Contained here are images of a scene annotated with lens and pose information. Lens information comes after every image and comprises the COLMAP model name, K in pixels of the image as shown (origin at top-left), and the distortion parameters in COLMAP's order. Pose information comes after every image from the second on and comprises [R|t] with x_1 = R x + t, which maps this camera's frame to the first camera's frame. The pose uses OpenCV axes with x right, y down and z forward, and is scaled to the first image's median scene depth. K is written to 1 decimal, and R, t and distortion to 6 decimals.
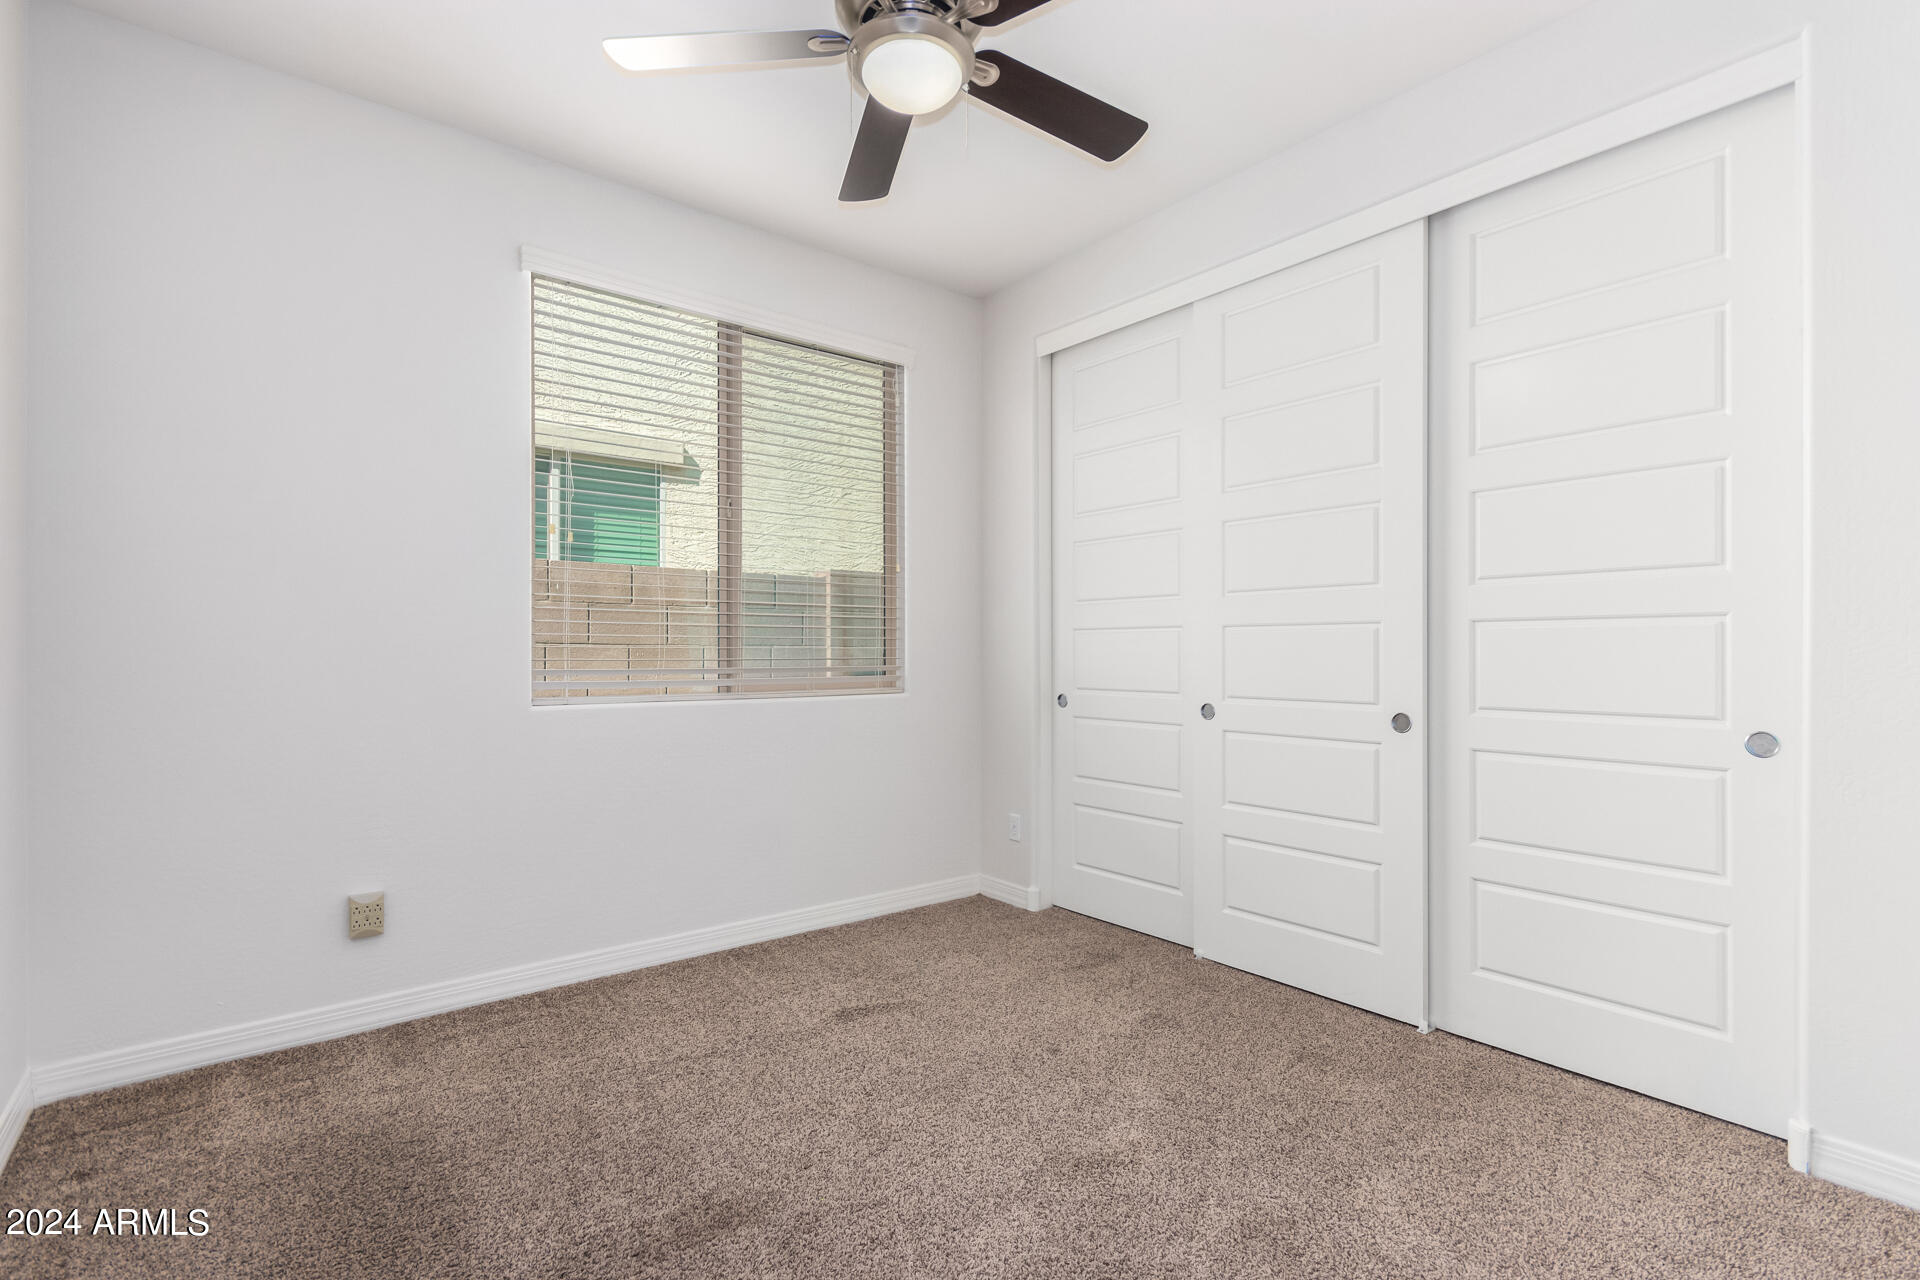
lens RADIAL K [[886.3, 0, 962.9], [0, 886.3, 644.9], [0, 0, 1]] dist [0.002026, 0.000405]
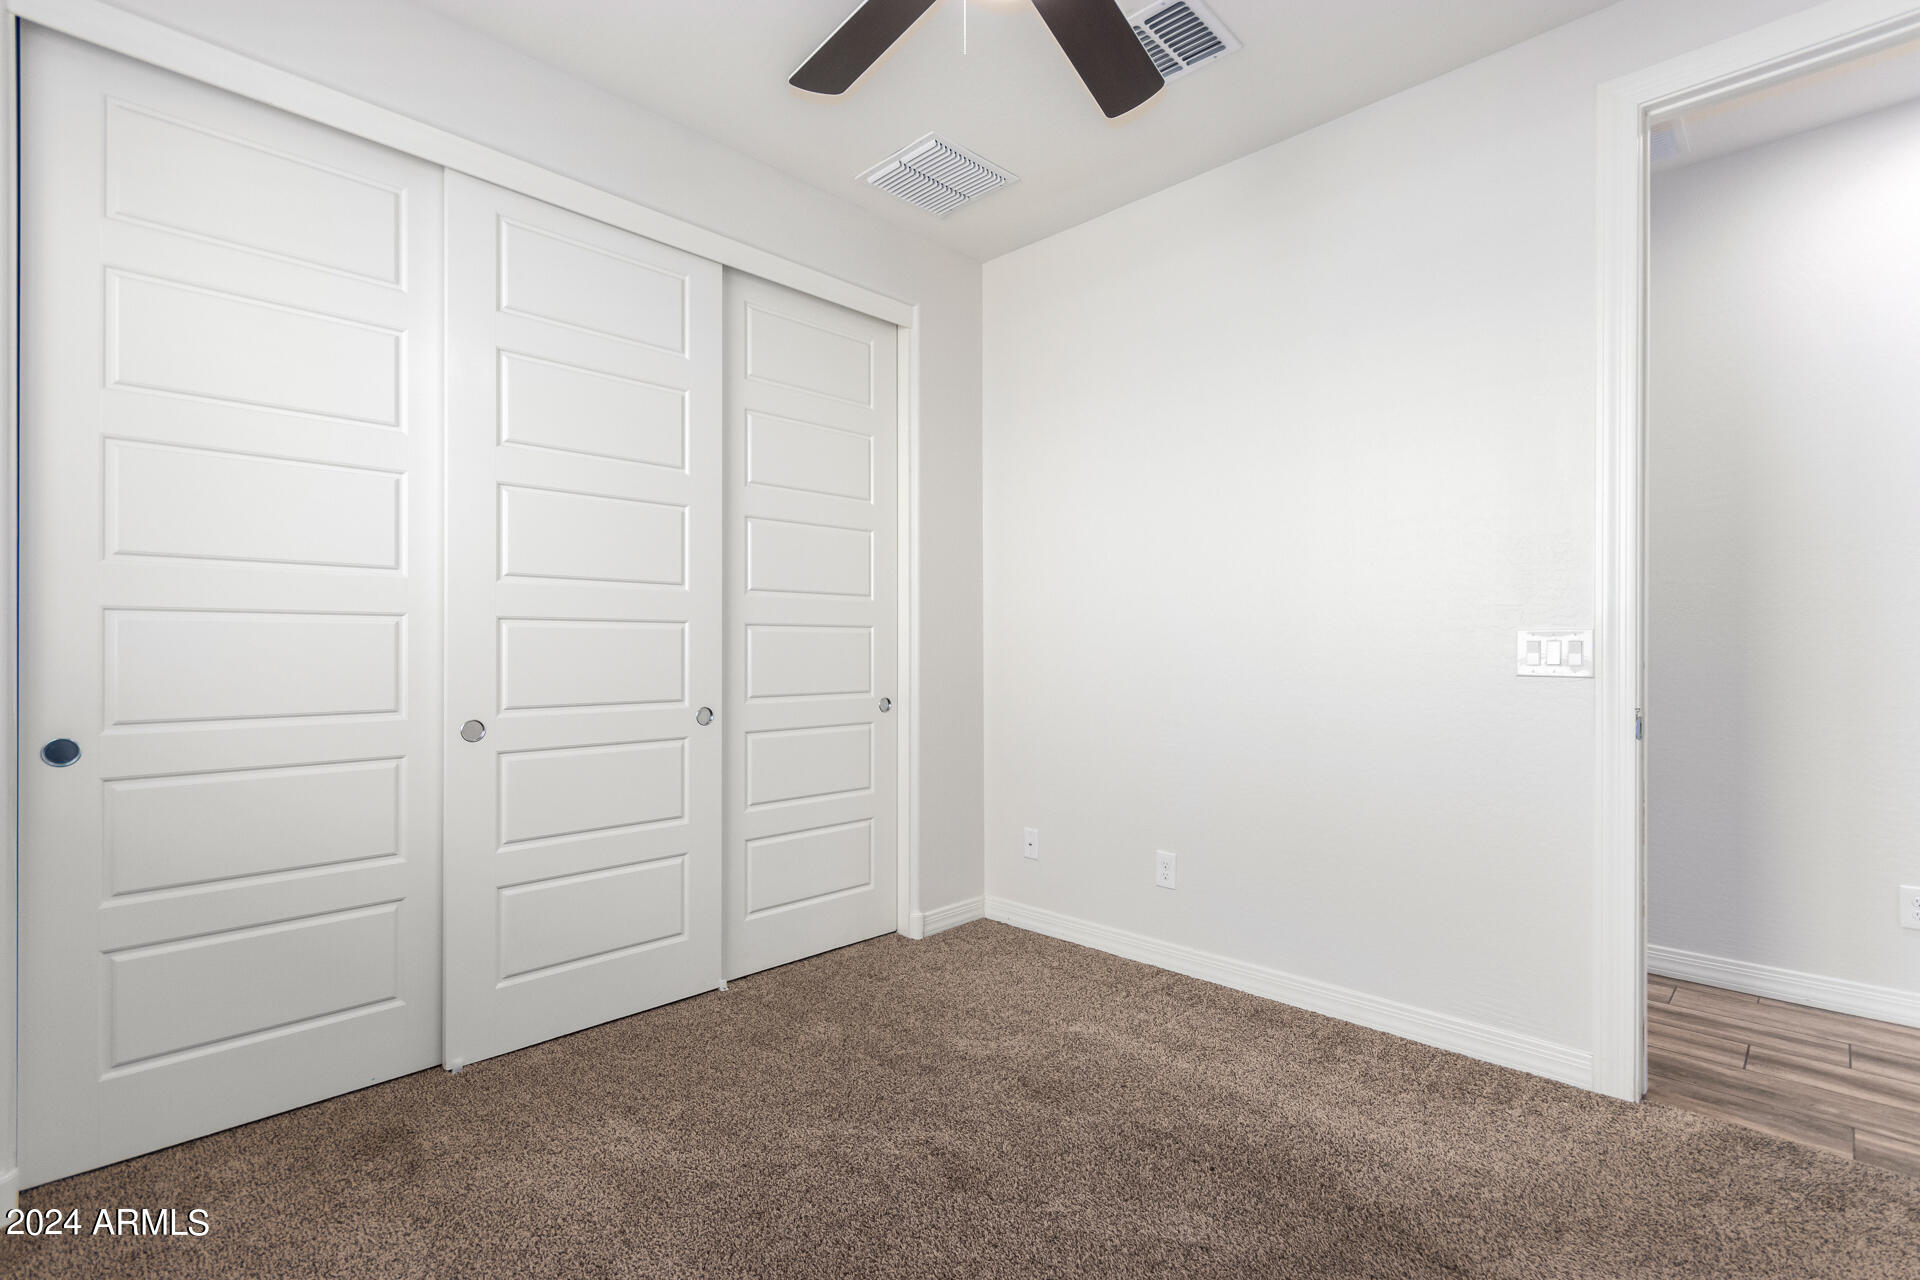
lens RADIAL K [[890.0, 0, 960.0], [0, 890.0, 640.0], [0, 0, 1]] dist [0.004389, -0.000607]
pose [[-0.121685, 0.008225, 0.992535, -0.627213], [-0.009153, 0.999914, -0.009408, 0.002413], [-0.992527, -0.010230, -0.121599, 0.830452]]
